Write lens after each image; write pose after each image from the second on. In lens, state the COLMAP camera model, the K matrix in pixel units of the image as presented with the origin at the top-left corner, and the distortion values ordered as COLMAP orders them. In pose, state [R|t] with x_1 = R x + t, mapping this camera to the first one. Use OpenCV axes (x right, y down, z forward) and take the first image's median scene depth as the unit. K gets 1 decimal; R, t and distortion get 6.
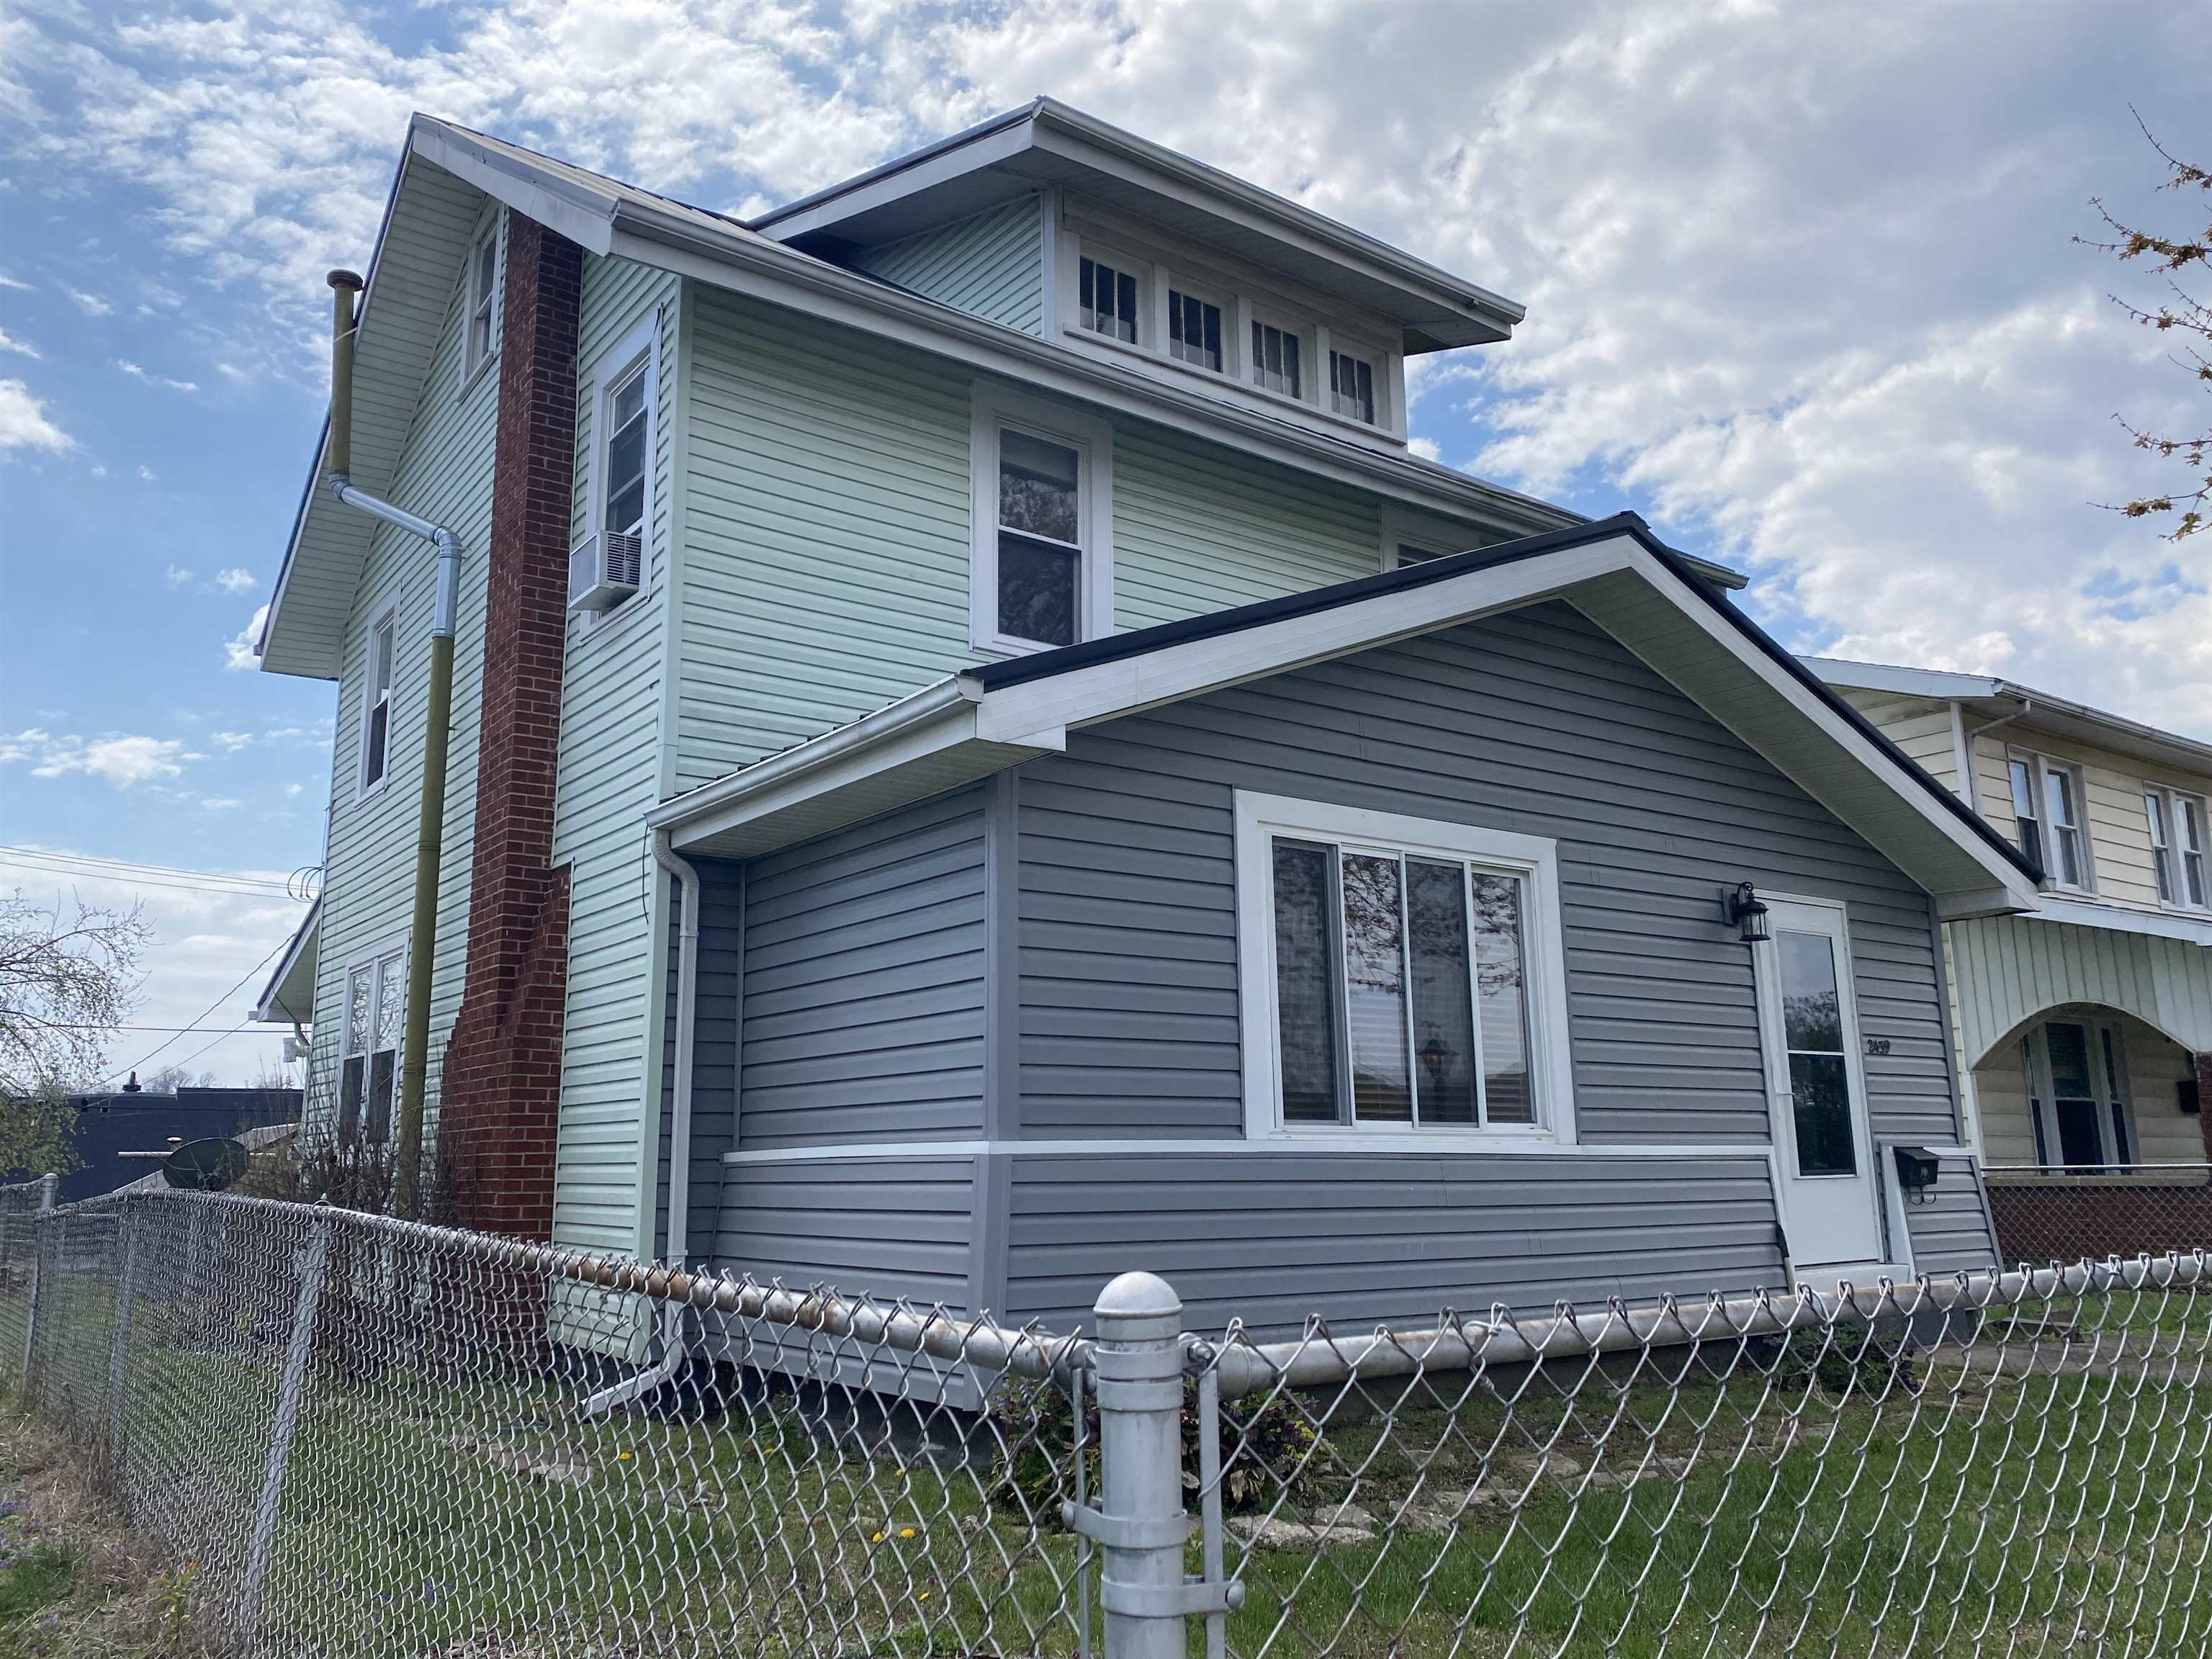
lens RADIAL K [[1689.0, 0, 1105.3], [0, 1689.0, 833.7], [0, 0, 1]] dist [0.016596, -0.020199]
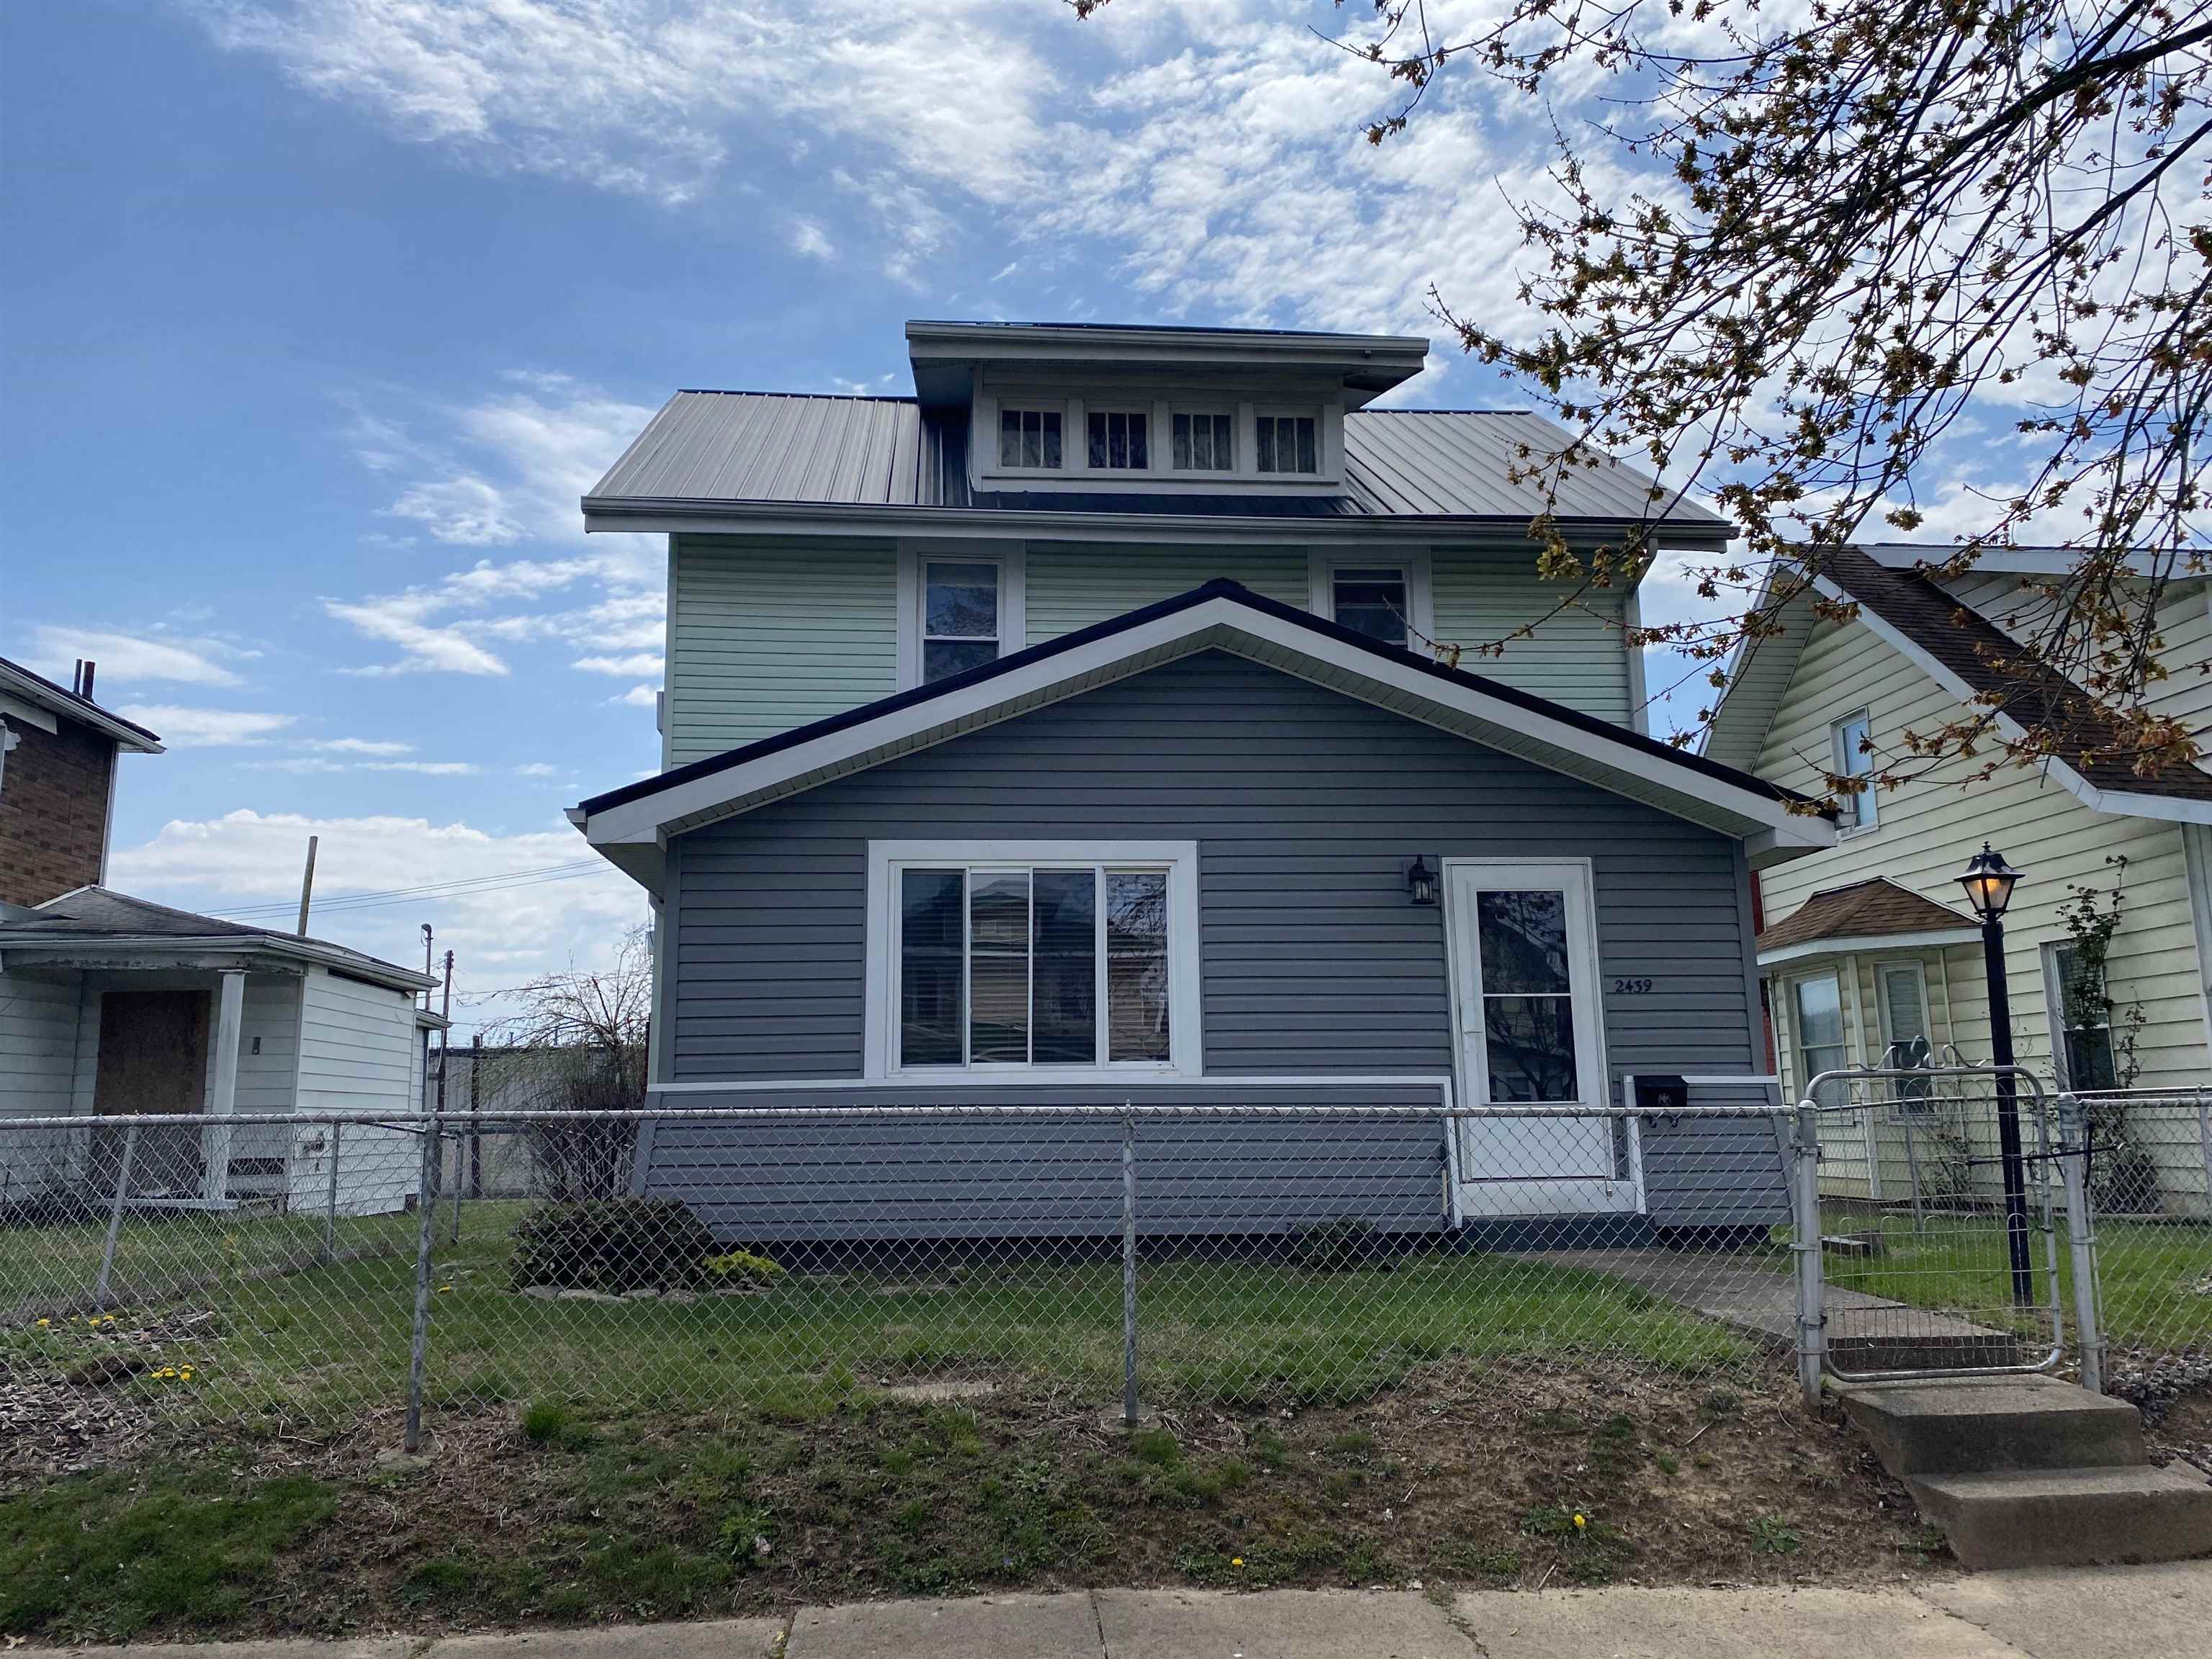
lens RADIAL K [[1689.0, 0, 1104.3], [0, 1689.0, 818.0], [0, 0, 1]] dist [0.016596, -0.020199]
pose [[0.856768, -0.089914, -0.507803, 0.825373], [0.102177, 0.994759, -0.003744, -0.015742], [0.505478, -0.048678, 0.861465, -0.135192]]
